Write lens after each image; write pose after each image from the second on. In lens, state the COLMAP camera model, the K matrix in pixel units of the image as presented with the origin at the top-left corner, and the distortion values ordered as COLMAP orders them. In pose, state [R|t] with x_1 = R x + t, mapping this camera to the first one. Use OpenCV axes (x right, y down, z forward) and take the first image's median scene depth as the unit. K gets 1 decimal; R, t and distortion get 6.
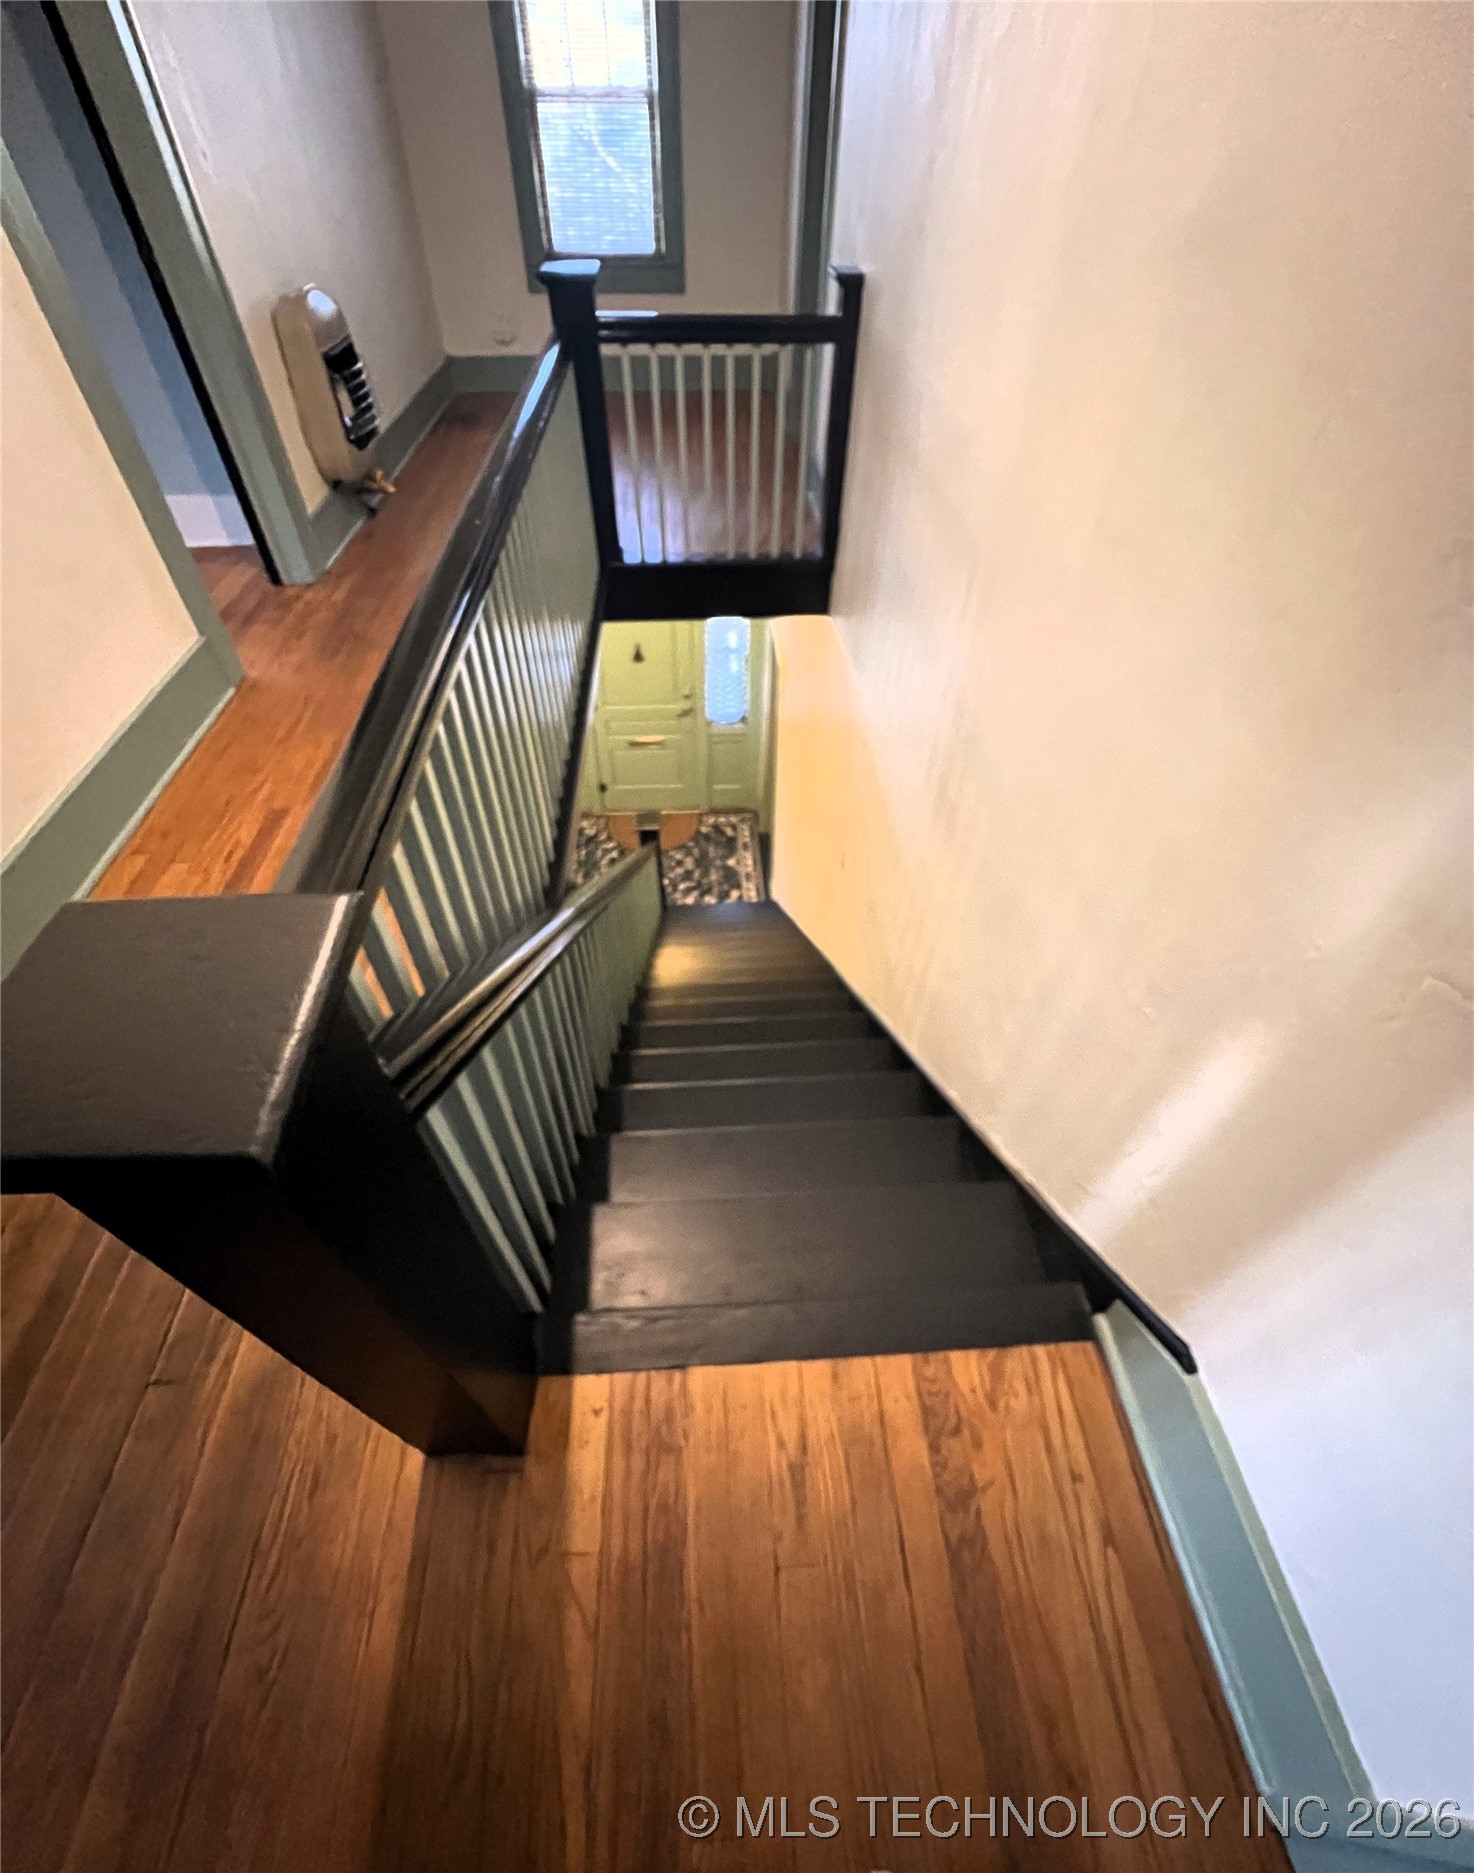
lens RADIAL K [[797.6, 0, 733.6], [0, 797.6, 987.2], [0, 0, 1]] dist [-0.004678, -0.000270]
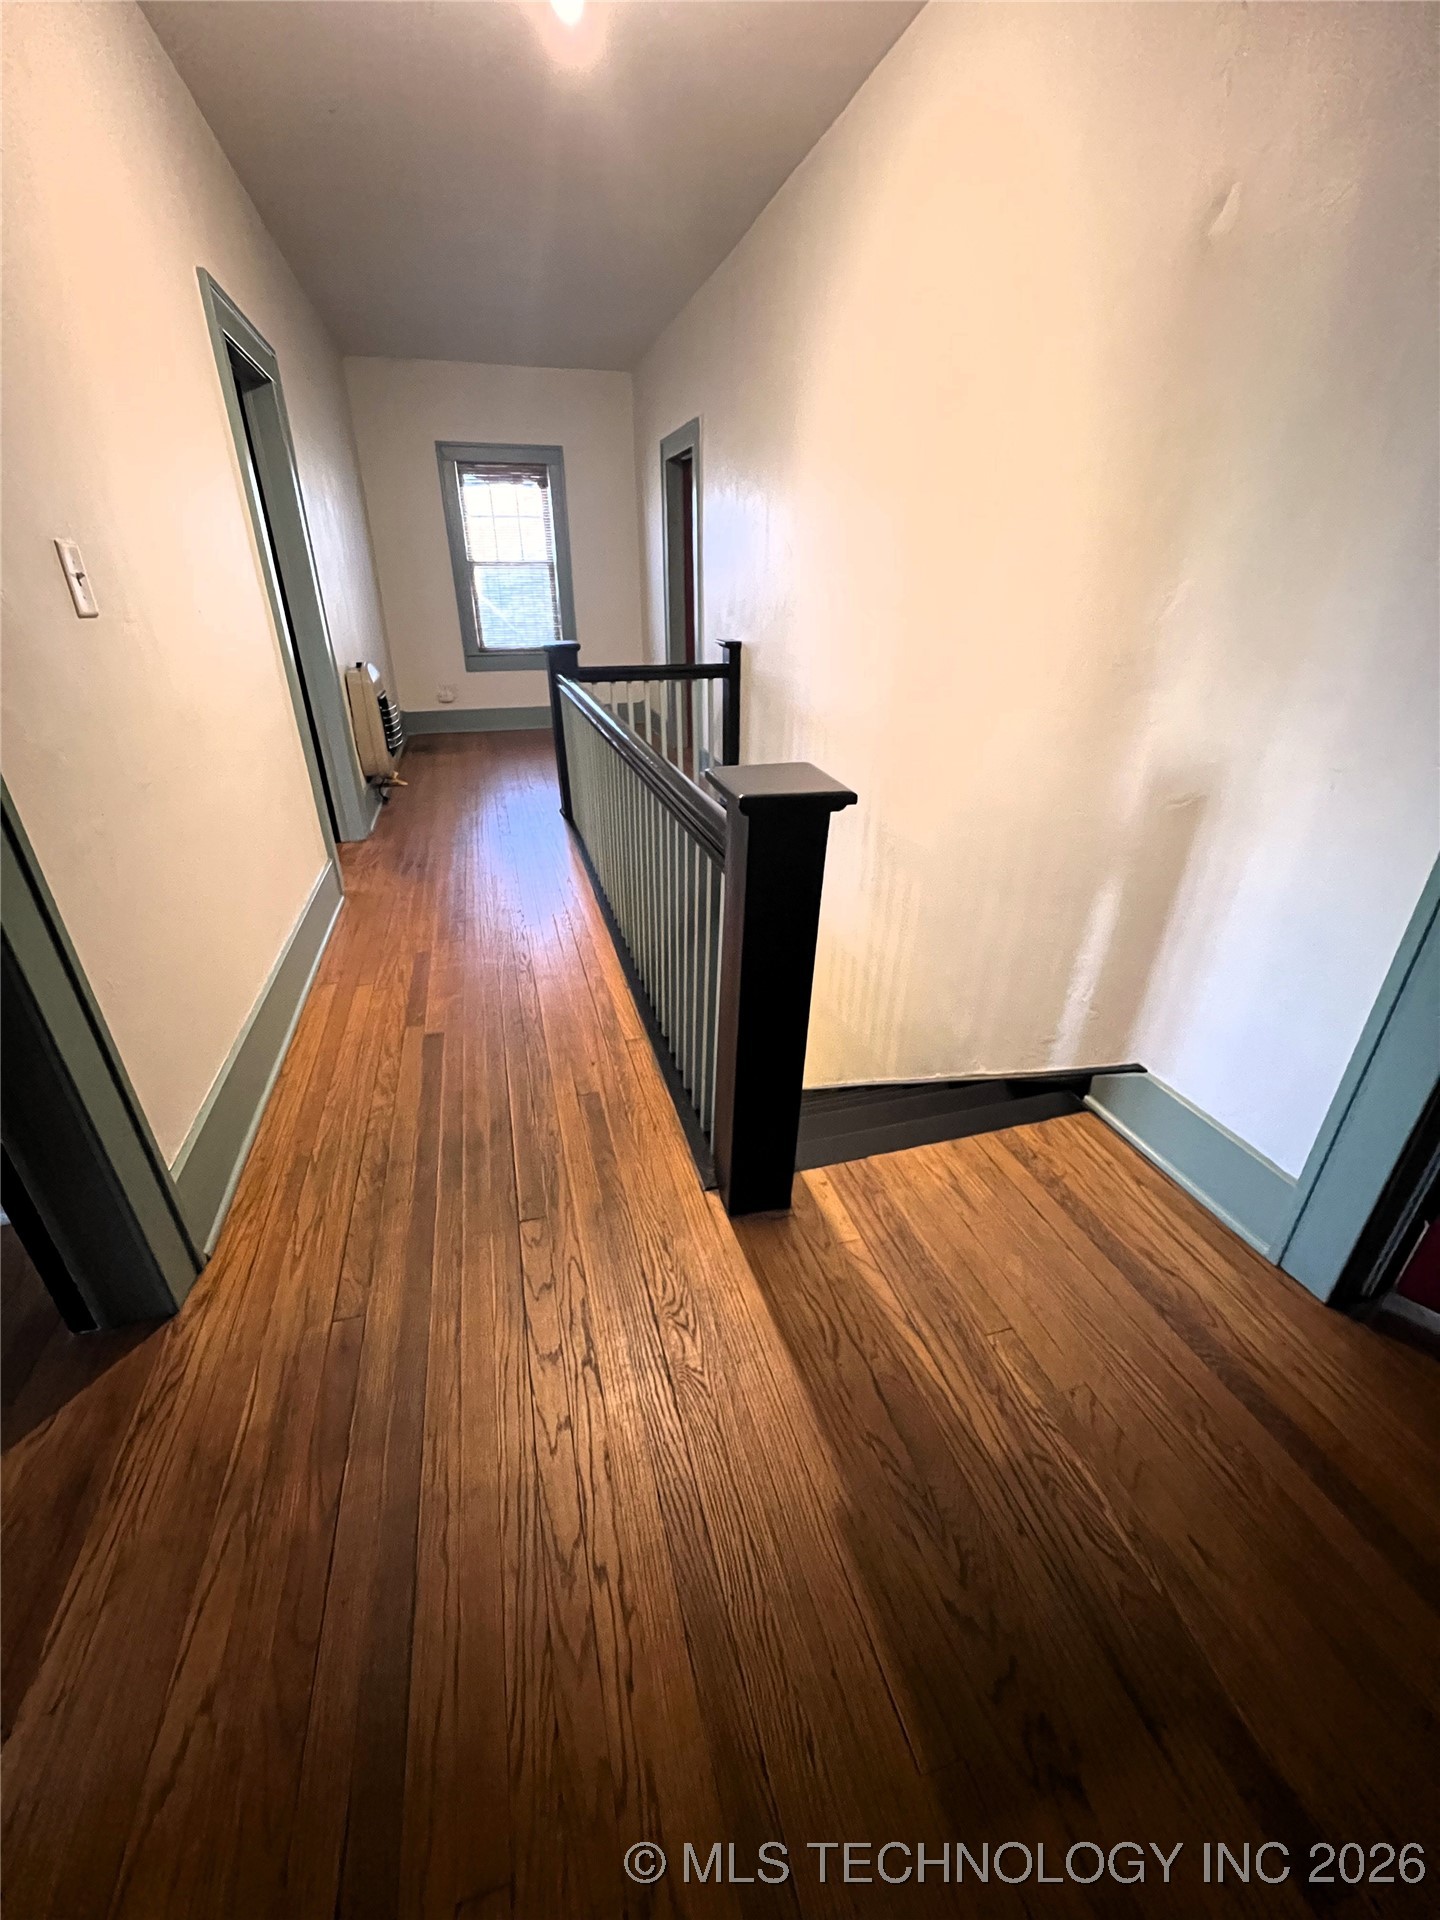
lens RADIAL K [[774.7, 0, 715.3], [0, 774.7, 955.0], [0, 0, 1]] dist [0.002231, 0.000096]
pose [[0.975230, -0.108549, 0.192725, -0.355297], [0.172237, 0.919344, -0.353752, 0.355253], [-0.138782, 0.378184, 0.915269, -0.300956]]
